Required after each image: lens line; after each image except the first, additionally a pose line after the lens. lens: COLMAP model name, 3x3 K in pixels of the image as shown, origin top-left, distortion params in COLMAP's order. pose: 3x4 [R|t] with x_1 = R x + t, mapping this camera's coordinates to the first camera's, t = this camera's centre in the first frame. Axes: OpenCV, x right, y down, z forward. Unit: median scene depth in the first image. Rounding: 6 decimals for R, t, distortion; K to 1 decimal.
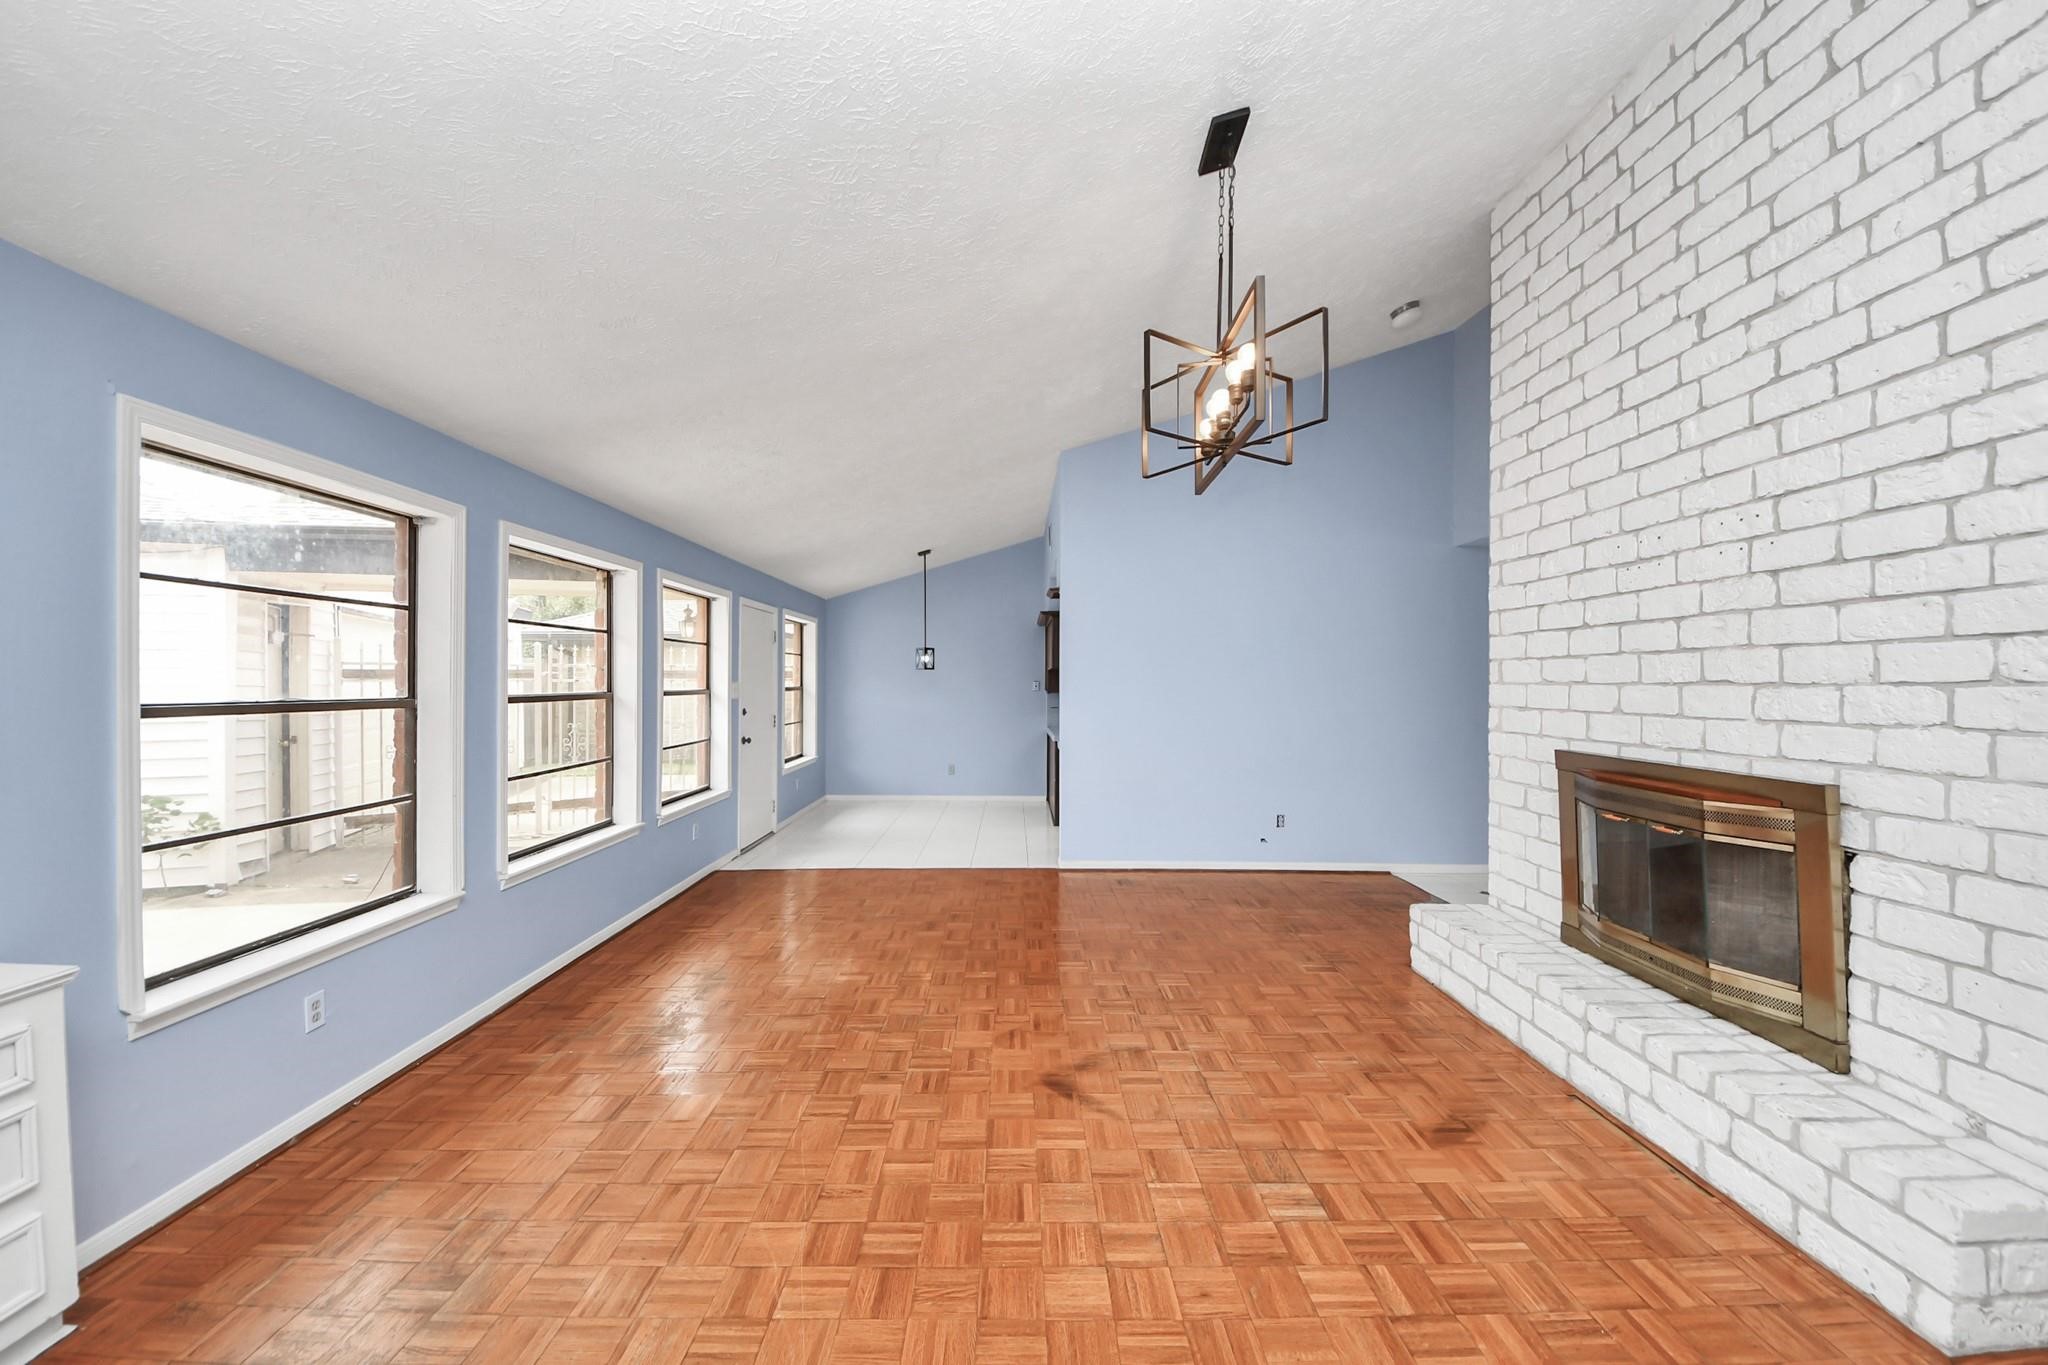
lens RADIAL K [[751.6, 0, 1036.6], [0, 751.6, 686.5], [0, 0, 1]] dist [-0.000214, -0.008766]
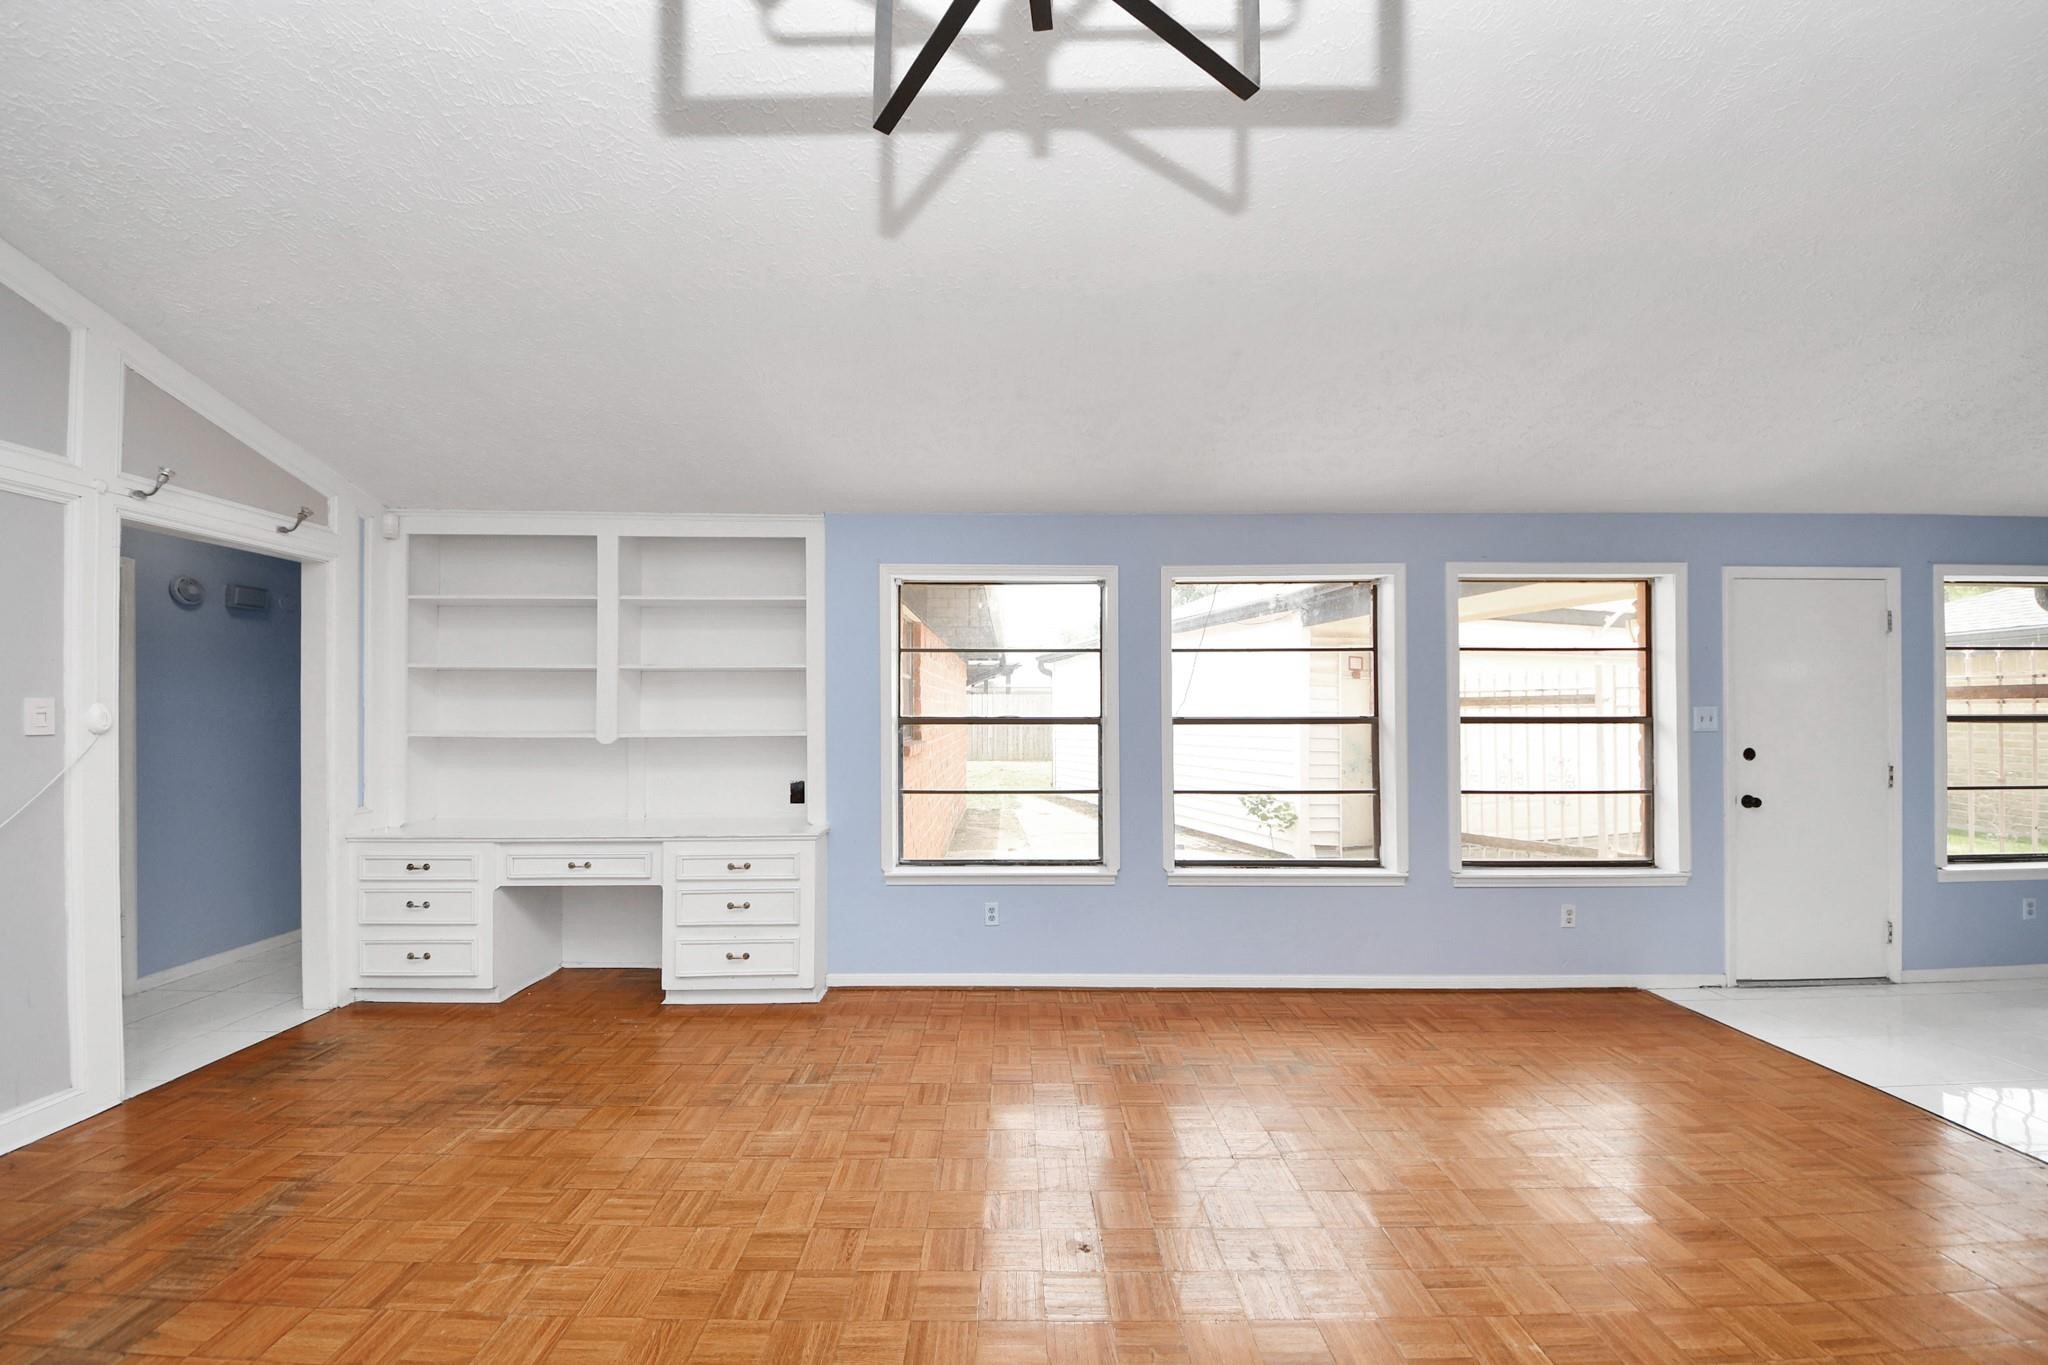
lens RADIAL K [[758.5, 0, 1024.0], [0, 758.5, 682.5], [0, 0, 1]] dist [0.000238, -0.010721]
pose [[-0.016471, -0.032181, -0.999346, 0.508414], [-0.006631, 0.999463, -0.032076, 0.006733], [0.999842, 0.006098, -0.016675, 0.900595]]
